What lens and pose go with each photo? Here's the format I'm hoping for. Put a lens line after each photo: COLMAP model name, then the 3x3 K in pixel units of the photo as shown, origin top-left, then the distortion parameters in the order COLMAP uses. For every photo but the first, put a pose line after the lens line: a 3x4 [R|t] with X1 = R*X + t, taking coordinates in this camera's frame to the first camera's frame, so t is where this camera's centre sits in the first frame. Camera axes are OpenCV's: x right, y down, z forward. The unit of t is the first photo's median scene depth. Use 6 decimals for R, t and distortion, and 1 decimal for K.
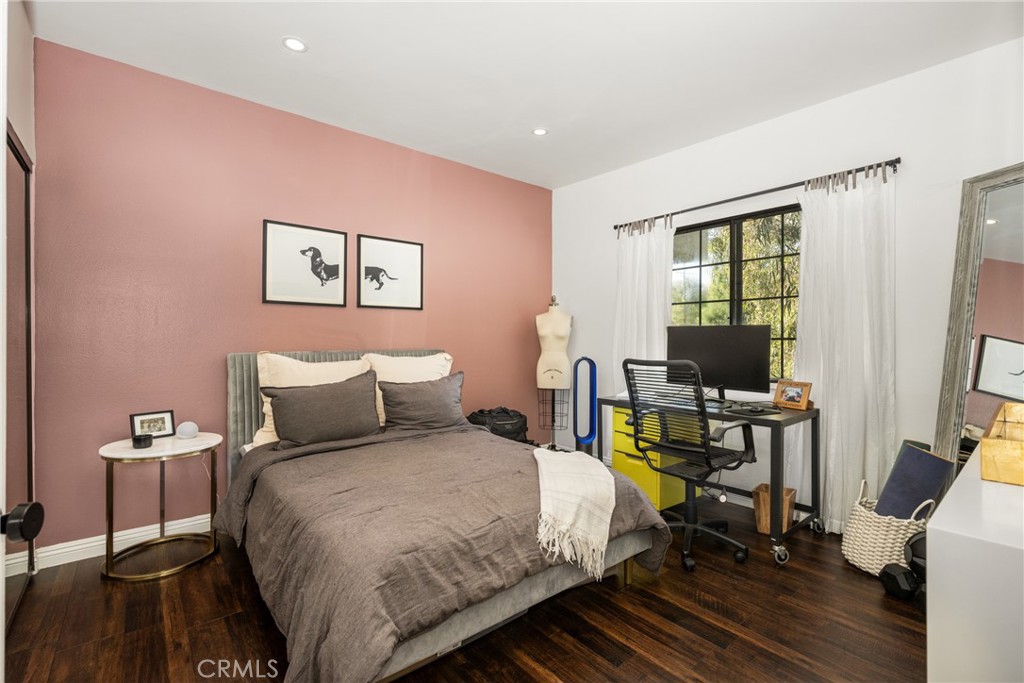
lens RADIAL K [[462.0, 0, 512.0], [0, 462.0, 341.8], [0, 0, 1]] dist [-0.013960, -0.000072]
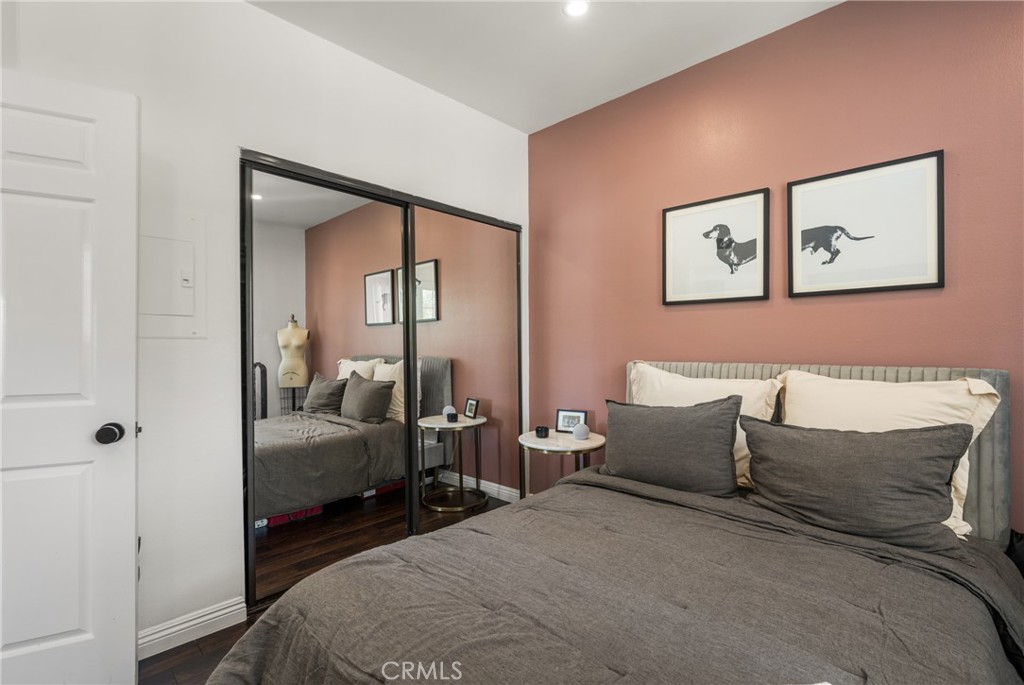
lens RADIAL K [[462.0, 0, 511.7], [0, 462.0, 343.5], [0, 0, 1]] dist [-0.013960, -0.000072]
pose [[0.084771, -0.002350, -0.996398, 0.285995], [-0.003622, 0.999990, -0.002667, -0.007627], [0.996394, 0.003835, 0.084762, 0.595259]]
